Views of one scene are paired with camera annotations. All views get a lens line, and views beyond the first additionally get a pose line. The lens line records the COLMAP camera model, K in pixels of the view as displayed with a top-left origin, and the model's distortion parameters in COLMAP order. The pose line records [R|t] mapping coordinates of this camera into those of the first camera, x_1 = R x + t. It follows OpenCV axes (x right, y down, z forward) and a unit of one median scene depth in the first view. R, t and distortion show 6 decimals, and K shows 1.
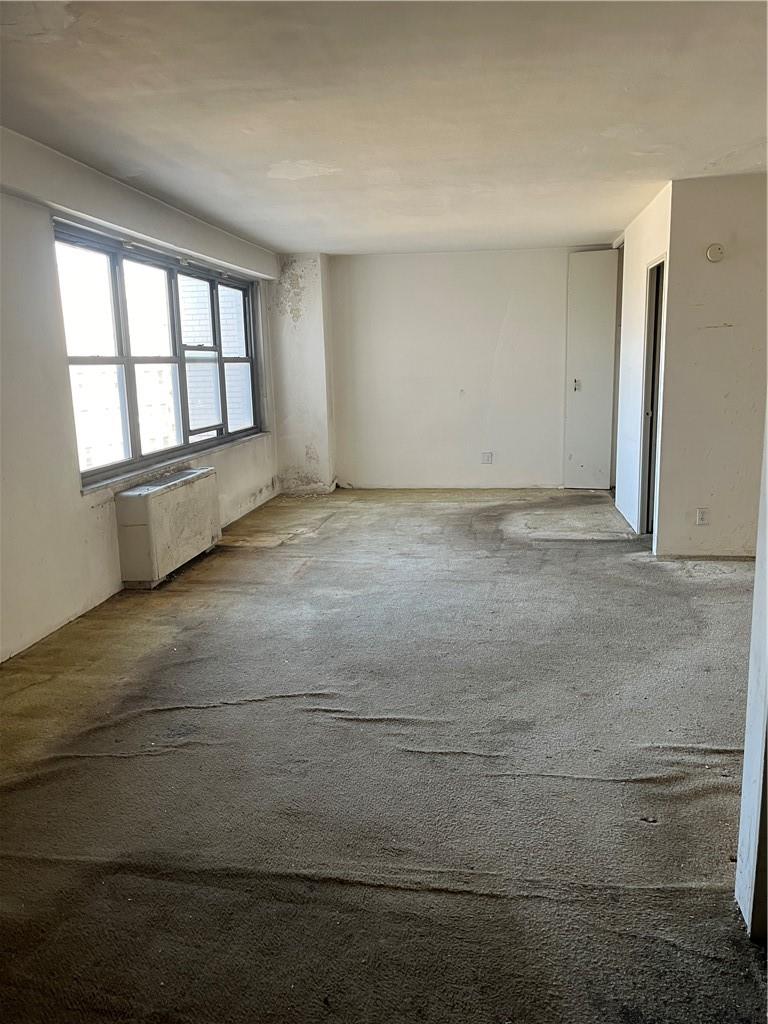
lens RADIAL K [[772.2, 0, 385.2], [0, 772.2, 516.1], [0, 0, 1]] dist [0.054811, -0.069274]
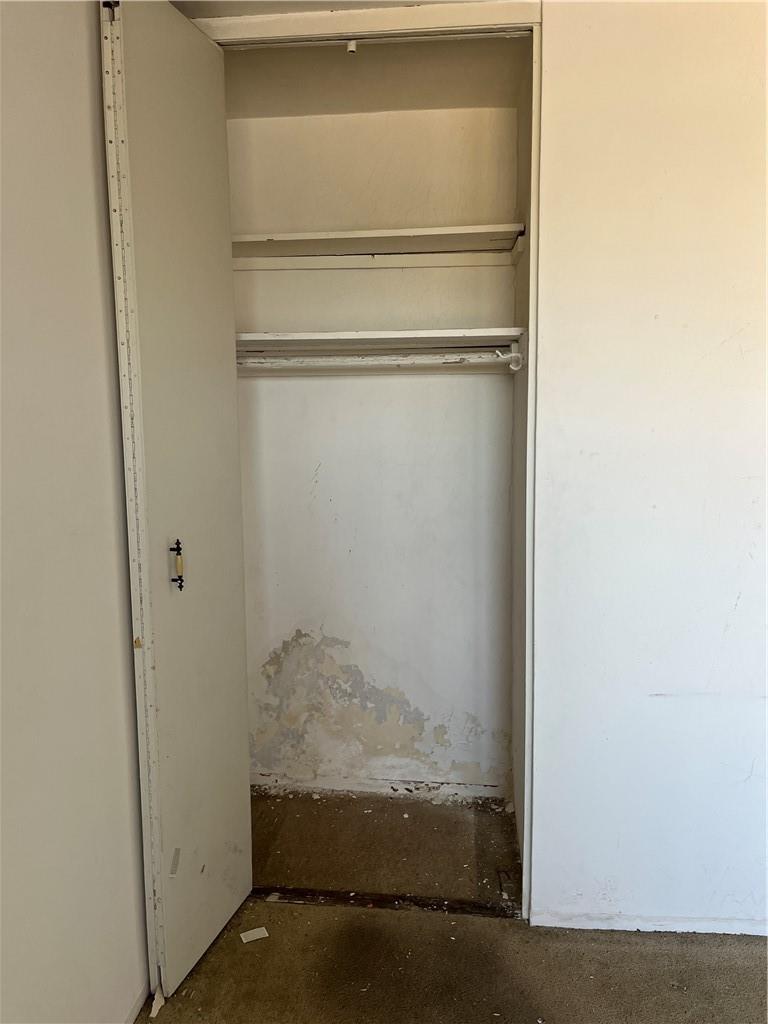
lens RADIAL K [[772.2, 0, 381.9], [0, 772.2, 508.2], [0, 0, 1]] dist [0.054811, -0.069274]
pose [[-0.036751, -0.106274, 0.993657, 0.015799], [0.205336, 0.972309, 0.111585, -0.241565], [-0.978001, 0.208135, -0.013912, 1.141529]]
